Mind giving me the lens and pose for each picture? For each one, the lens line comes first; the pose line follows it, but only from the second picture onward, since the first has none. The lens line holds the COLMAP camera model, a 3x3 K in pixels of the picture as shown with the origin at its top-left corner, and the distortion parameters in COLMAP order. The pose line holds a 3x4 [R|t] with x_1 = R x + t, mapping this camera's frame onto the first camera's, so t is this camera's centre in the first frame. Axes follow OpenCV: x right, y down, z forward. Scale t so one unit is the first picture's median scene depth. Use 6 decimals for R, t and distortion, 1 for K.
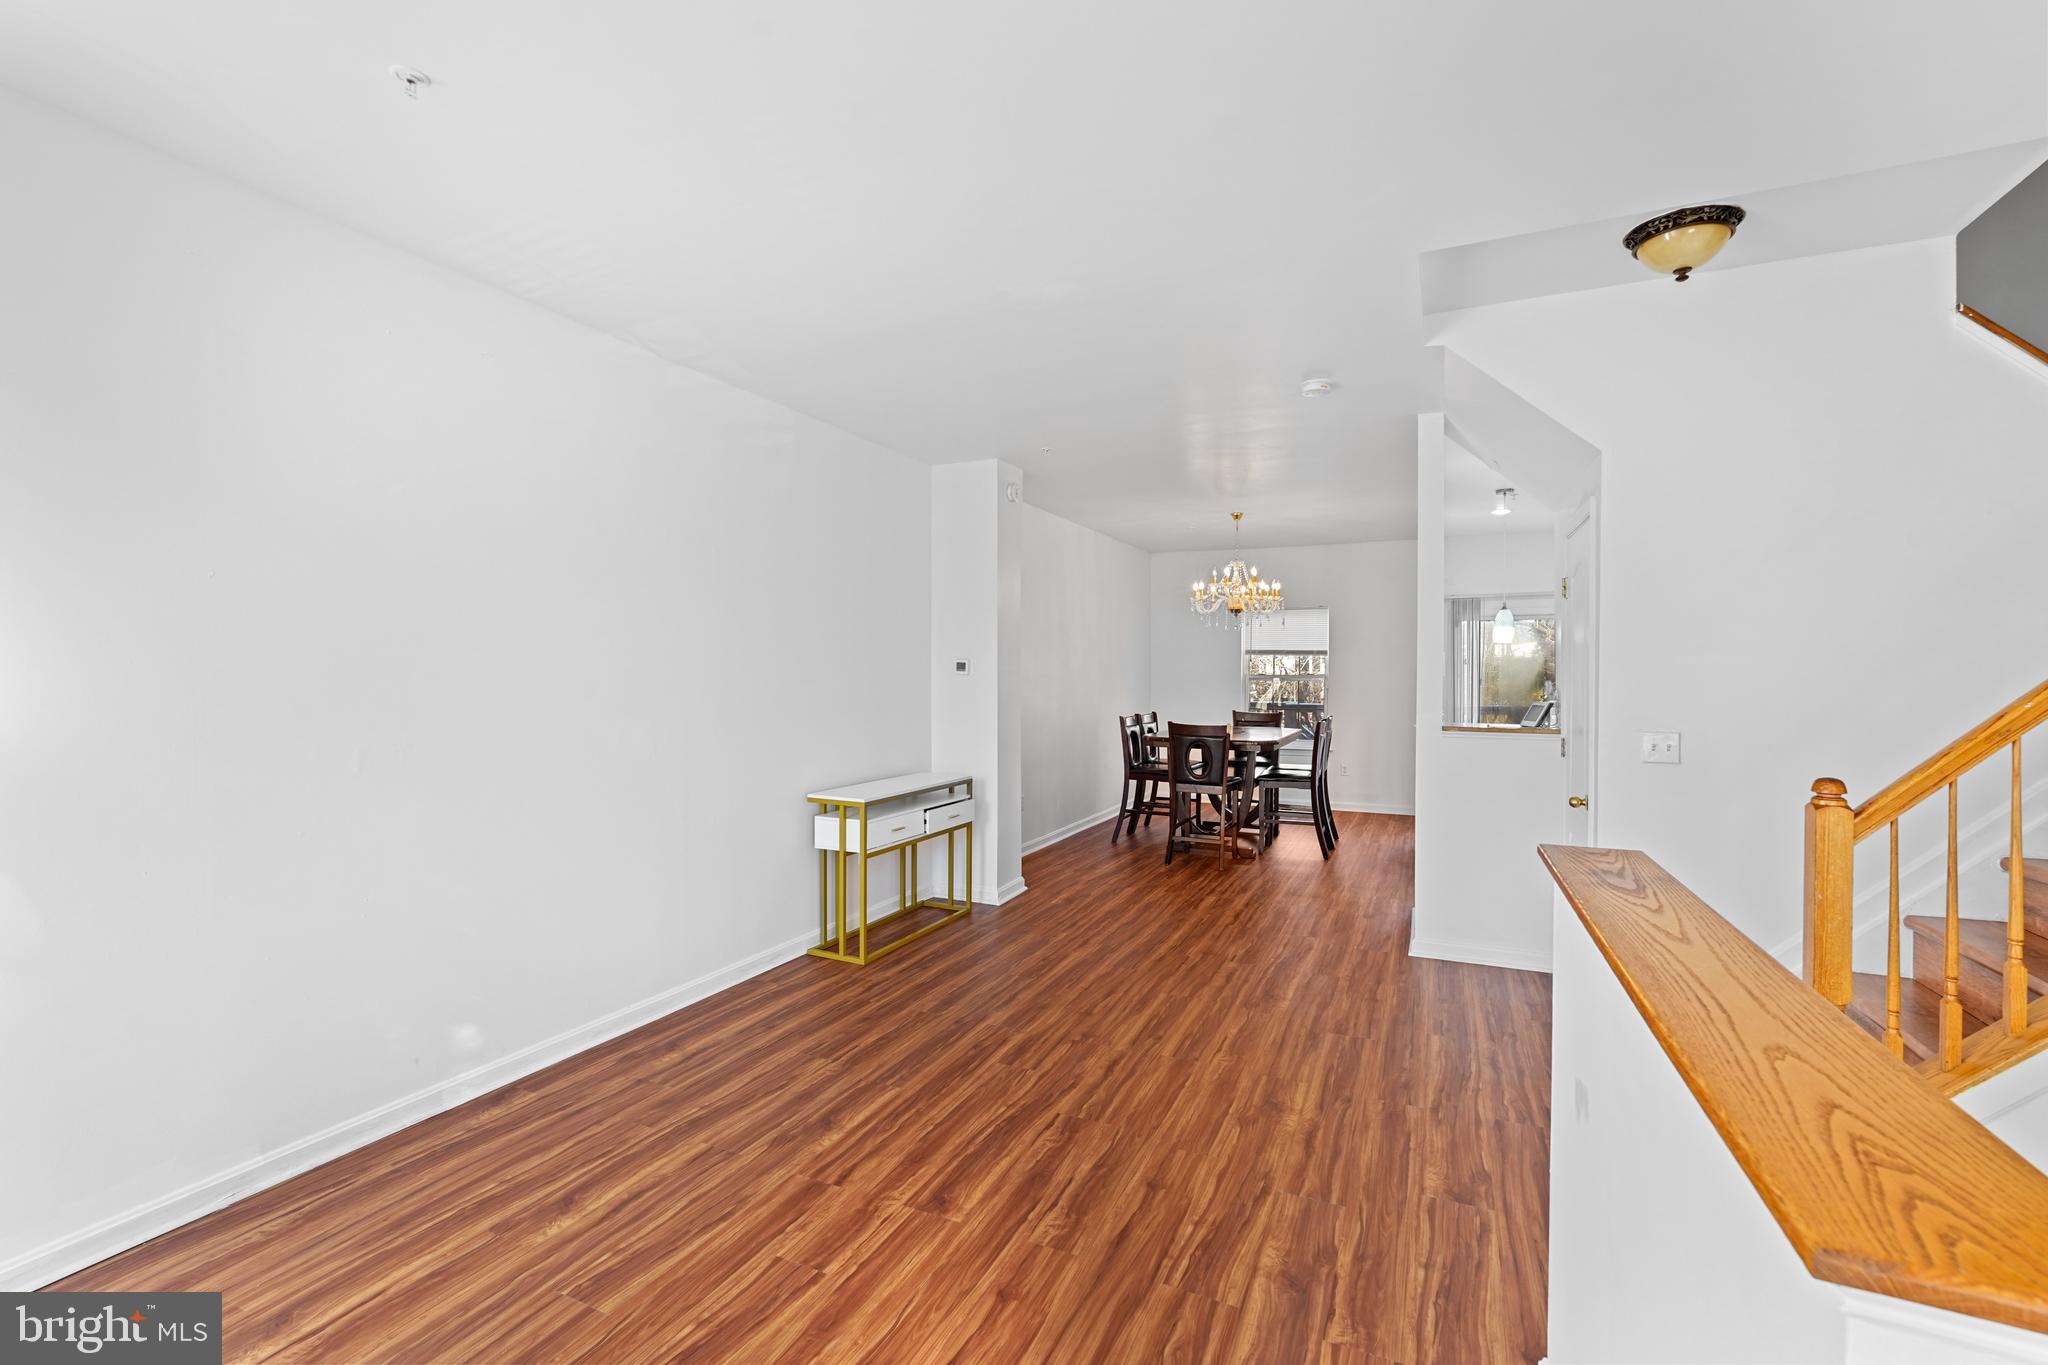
lens RADIAL K [[904.1, 0, 1030.0], [0, 904.1, 673.6], [0, 0, 1]] dist [-0.015940, 0.005077]
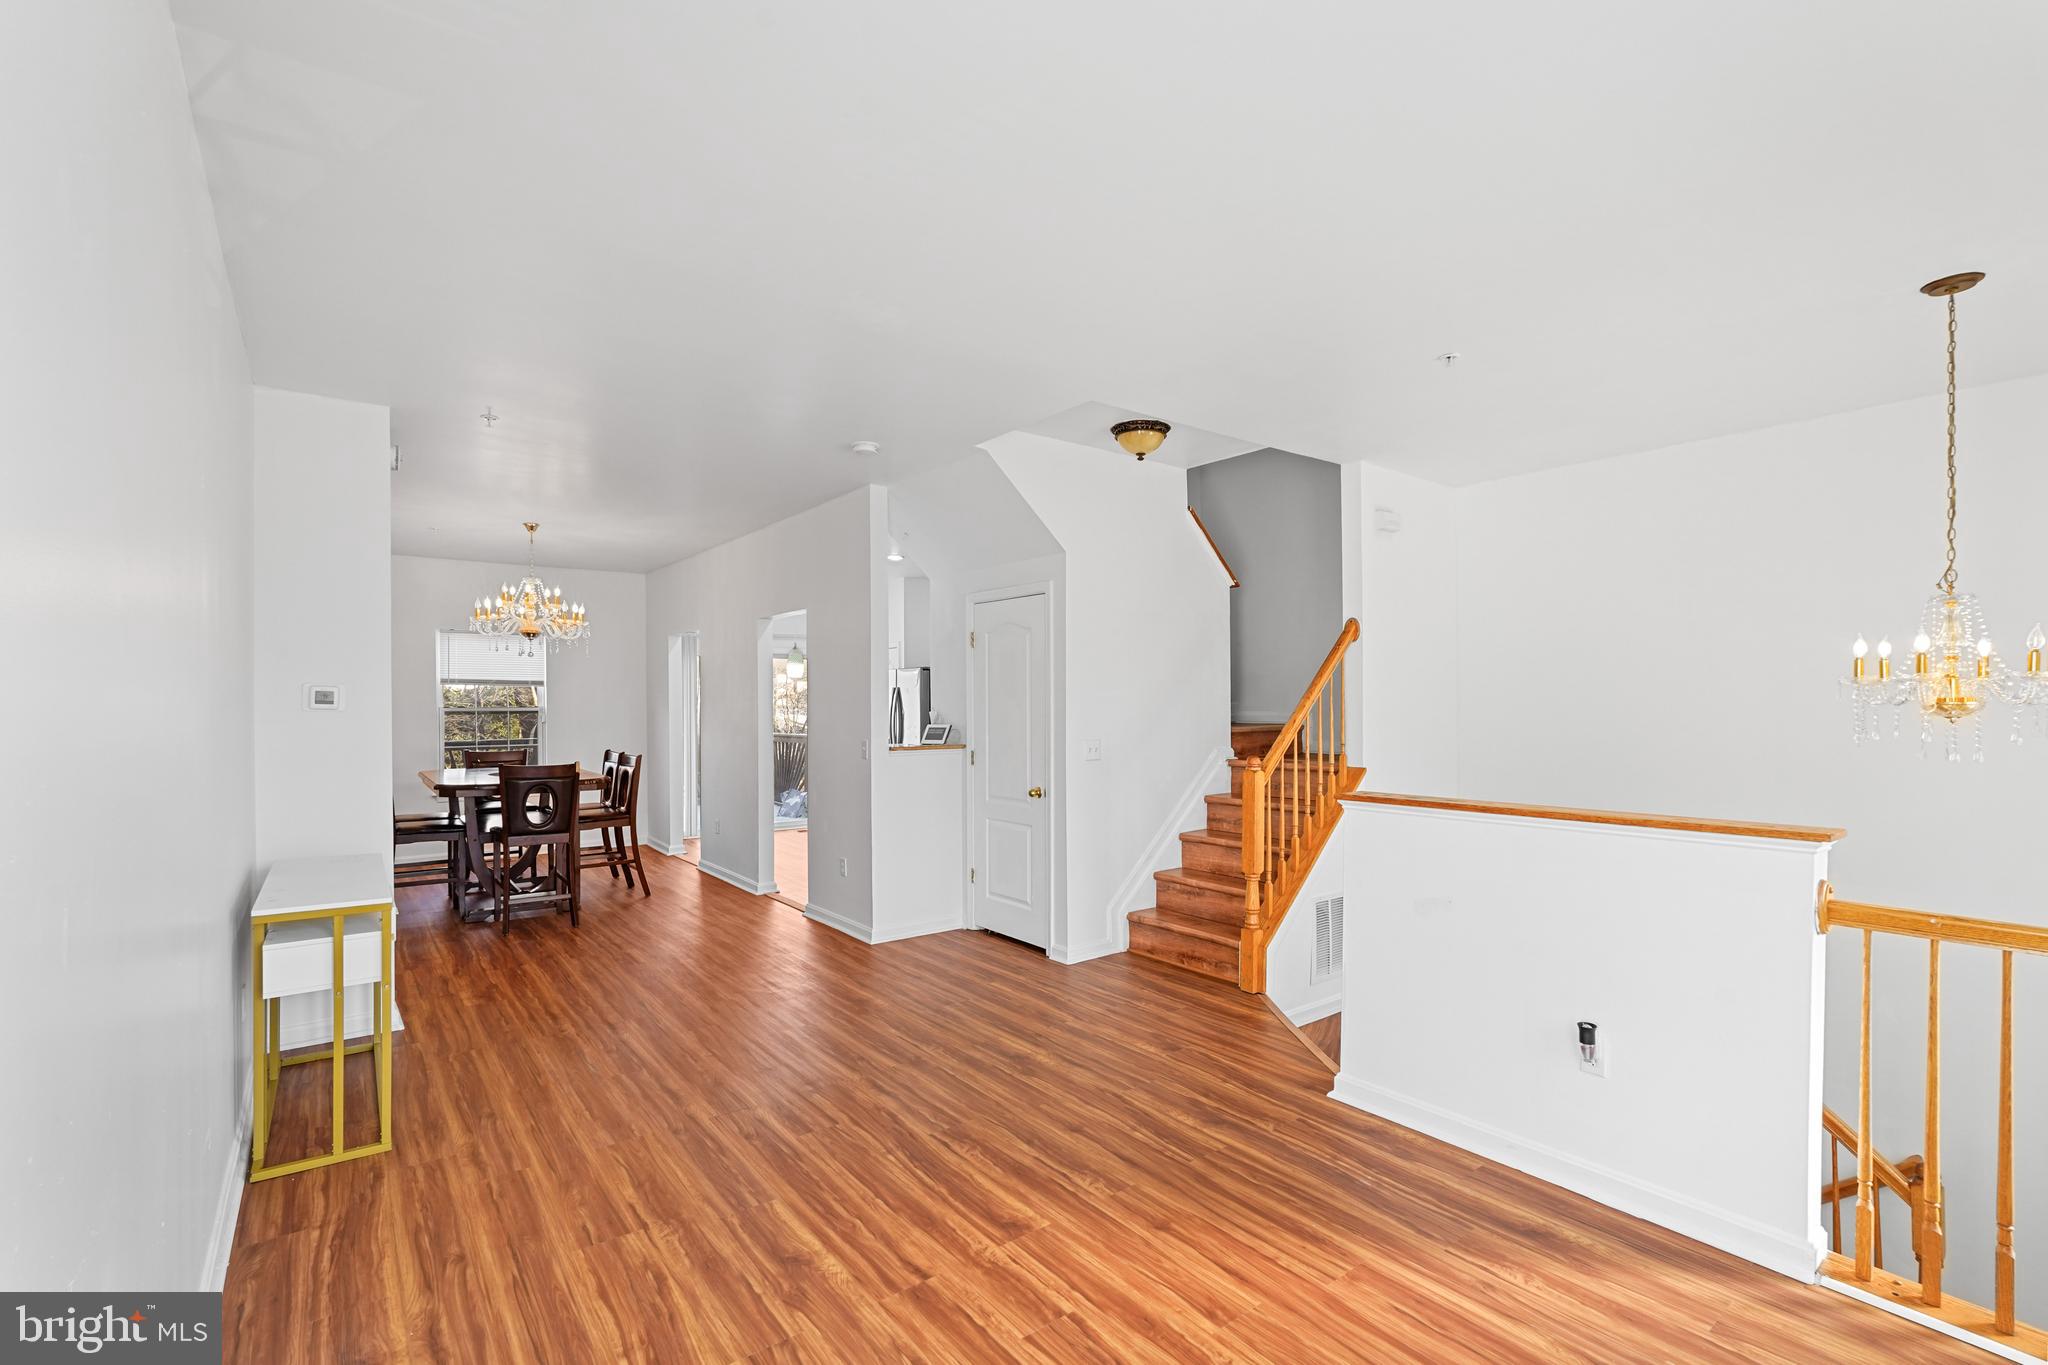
lens RADIAL K [[904.1, 0, 1027.5], [0, 904.1, 698.9], [0, 0, 1]] dist [-0.015940, 0.005077]
pose [[0.465980, -0.000340, 0.884795, -0.576661], [0.007086, 0.999969, -0.003348, -0.001261], [-0.884767, 0.007830, 0.465968, 0.296640]]
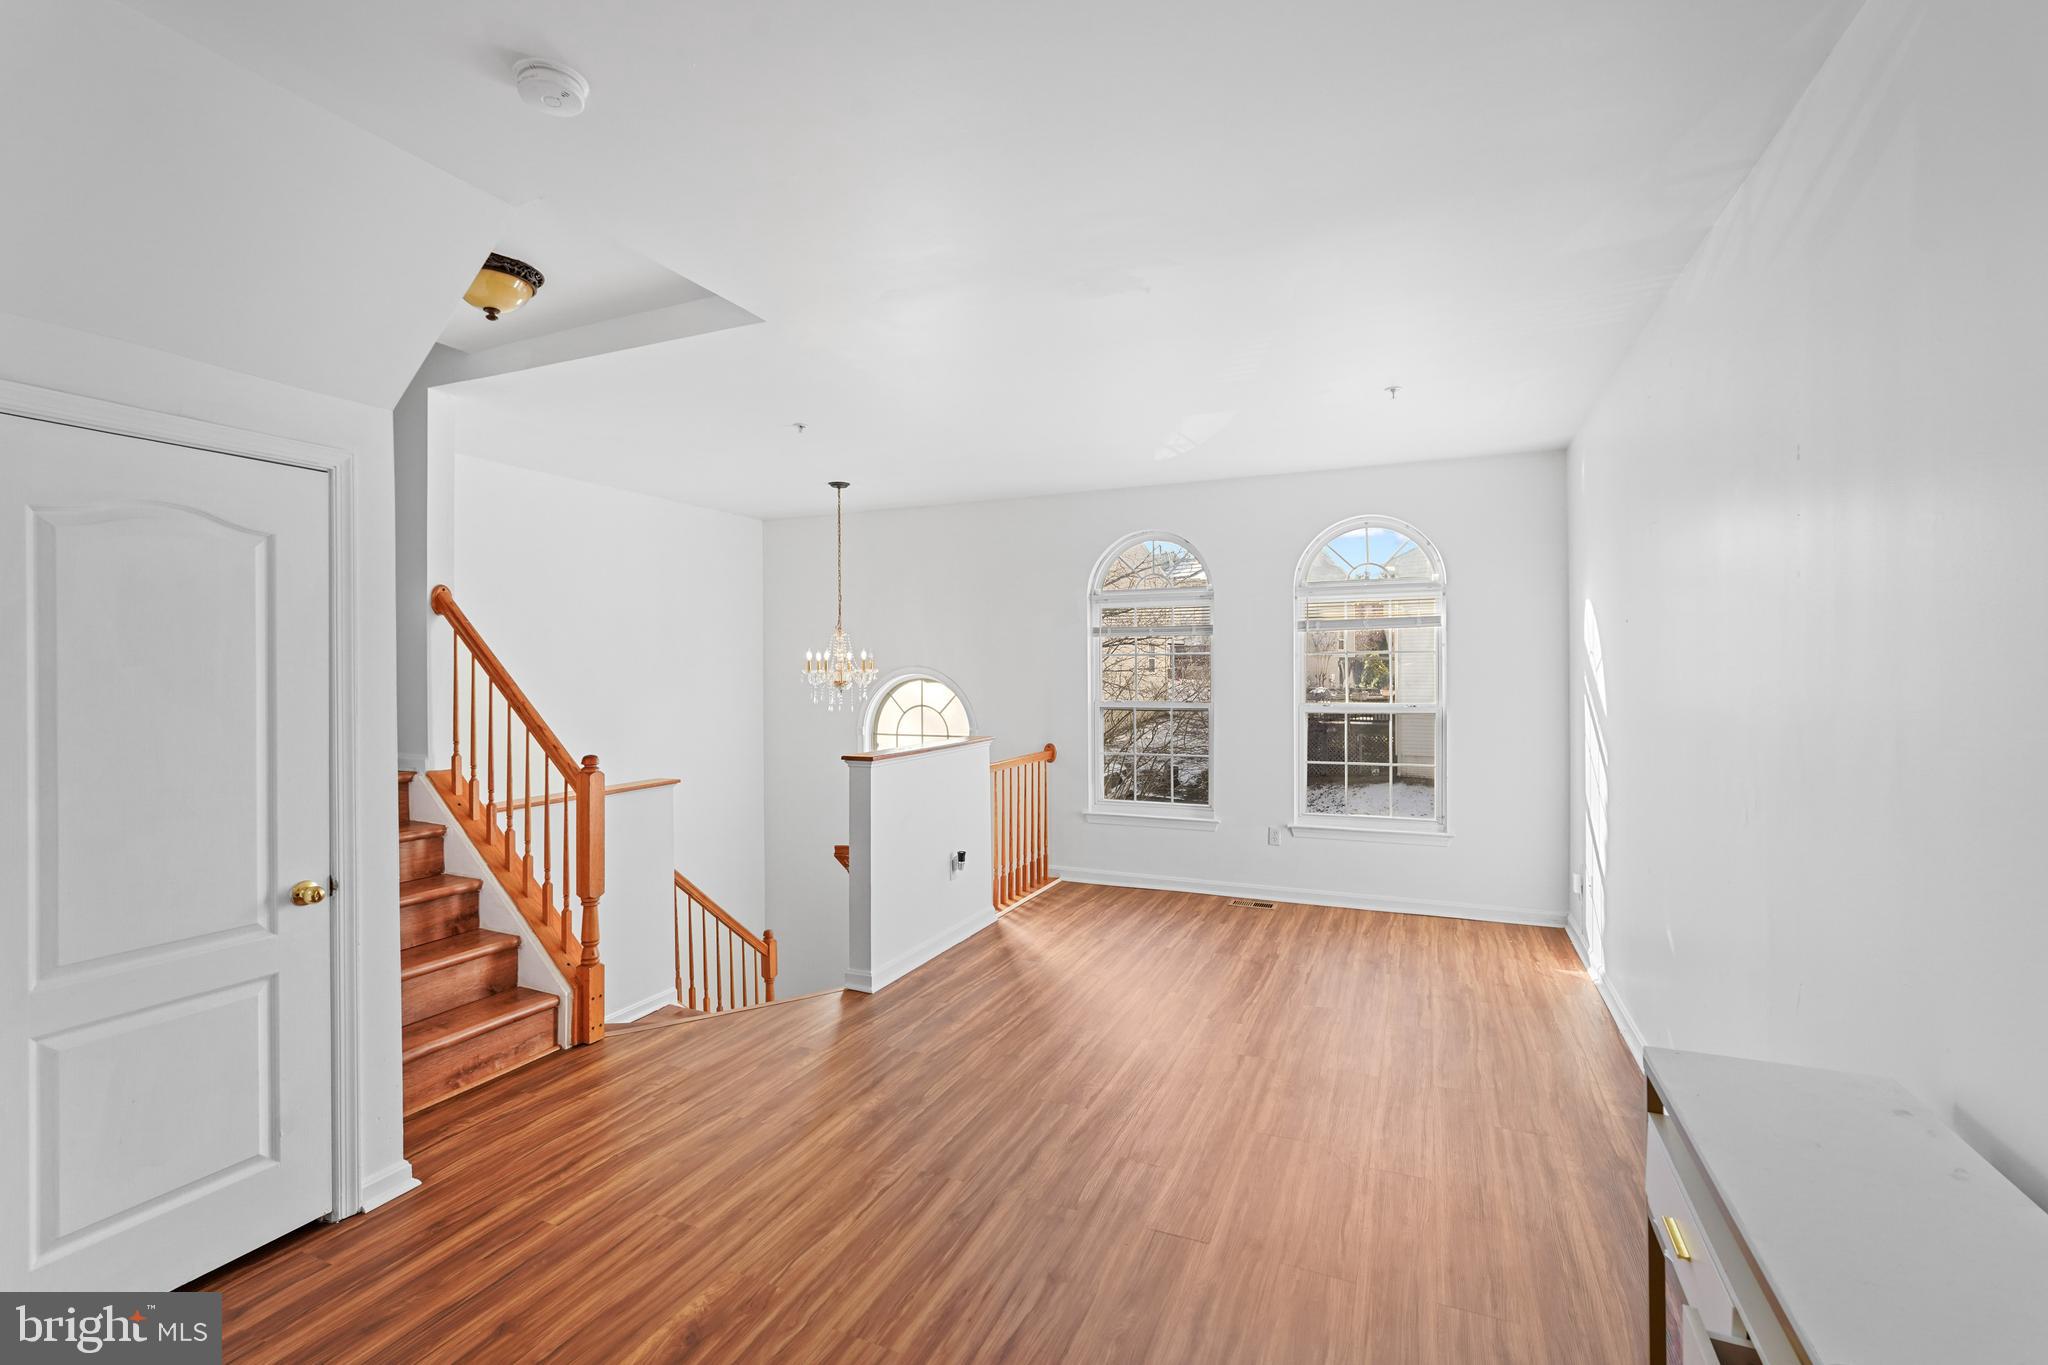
lens RADIAL K [[904.1, 0, 1015.5], [0, 904.1, 680.6], [0, 0, 1]] dist [-0.015940, 0.005077]
pose [[-0.999997, 0.001886, 0.001280, 0.079215], [0.001904, 0.999890, 0.014679, -0.019956], [-0.001252, 0.014681, -0.999891, 1.439078]]
